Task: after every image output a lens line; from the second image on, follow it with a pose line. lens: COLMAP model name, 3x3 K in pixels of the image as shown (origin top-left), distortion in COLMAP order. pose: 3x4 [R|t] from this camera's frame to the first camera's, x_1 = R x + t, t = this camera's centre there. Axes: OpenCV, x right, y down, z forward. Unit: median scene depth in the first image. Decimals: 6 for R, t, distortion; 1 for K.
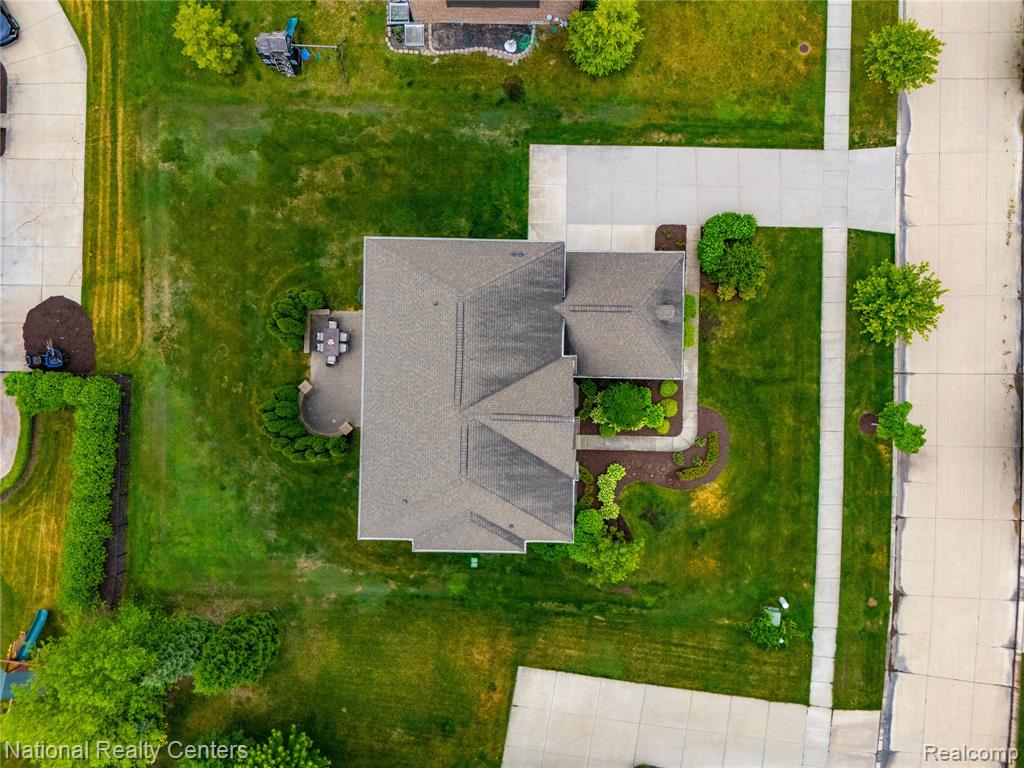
lens RADIAL K [[752.0, 0, 514.4], [0, 752.0, 386.9], [0, 0, 1]] dist [0.075840, -0.081640]
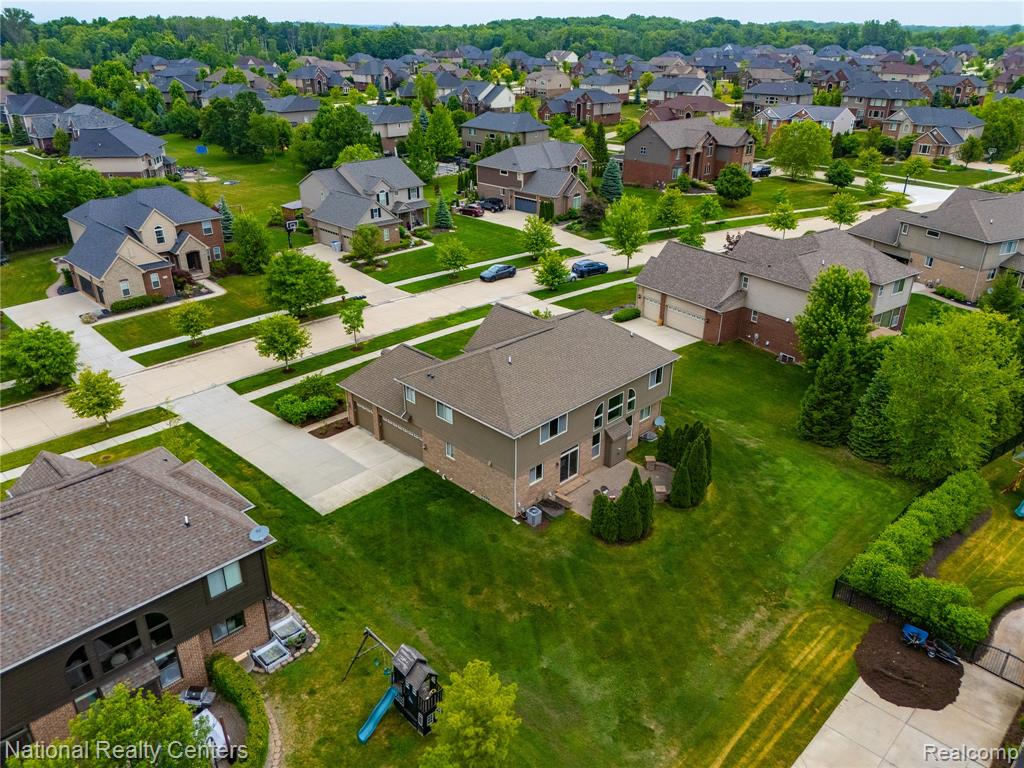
lens RADIAL K [[752.0, 0, 514.4], [0, 752.0, 386.9], [0, 0, 1]] dist [0.075840, -0.081640]
pose [[-0.720994, -0.294548, 0.627223, -0.705374], [0.692882, -0.294640, 0.658104, -0.732887], [-0.009038, 0.909081, 0.416521, 0.448834]]
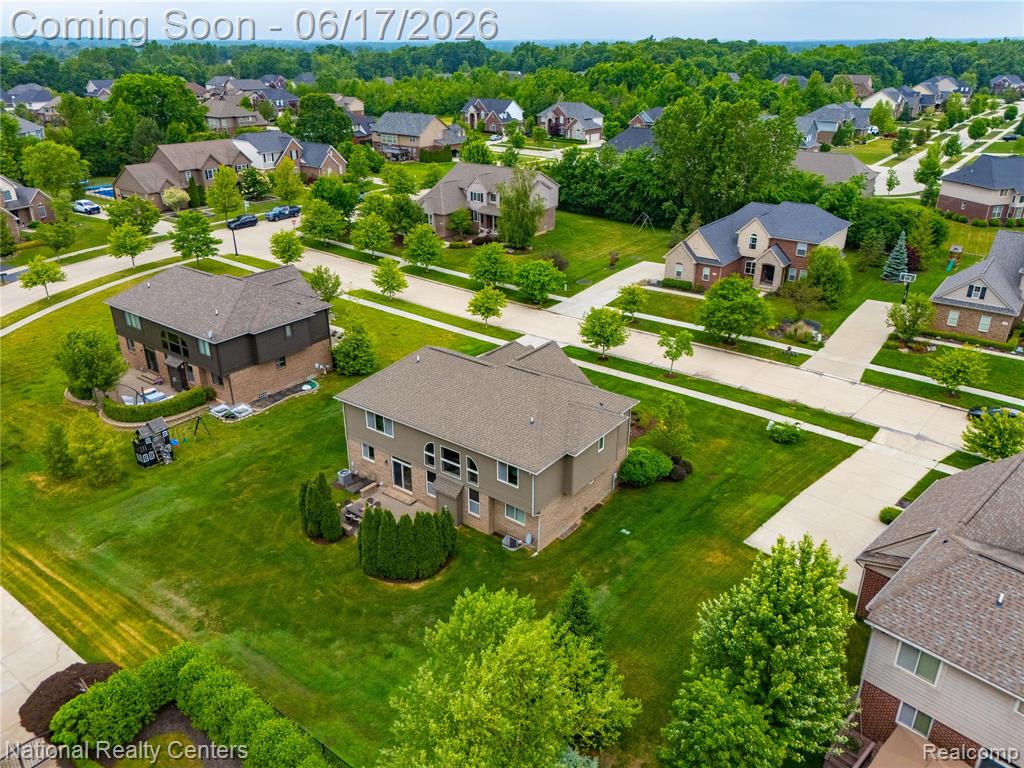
lens RADIAL K [[755.8, 0, 515.6], [0, 755.8, 379.6], [0, 0, 1]] dist [0.070159, -0.069691]
pose [[0.585486, -0.322068, 0.743962, -0.799382], [0.810510, 0.251493, -0.528985, 0.583601], [-0.016732, 0.912701, 0.408285, 0.413198]]
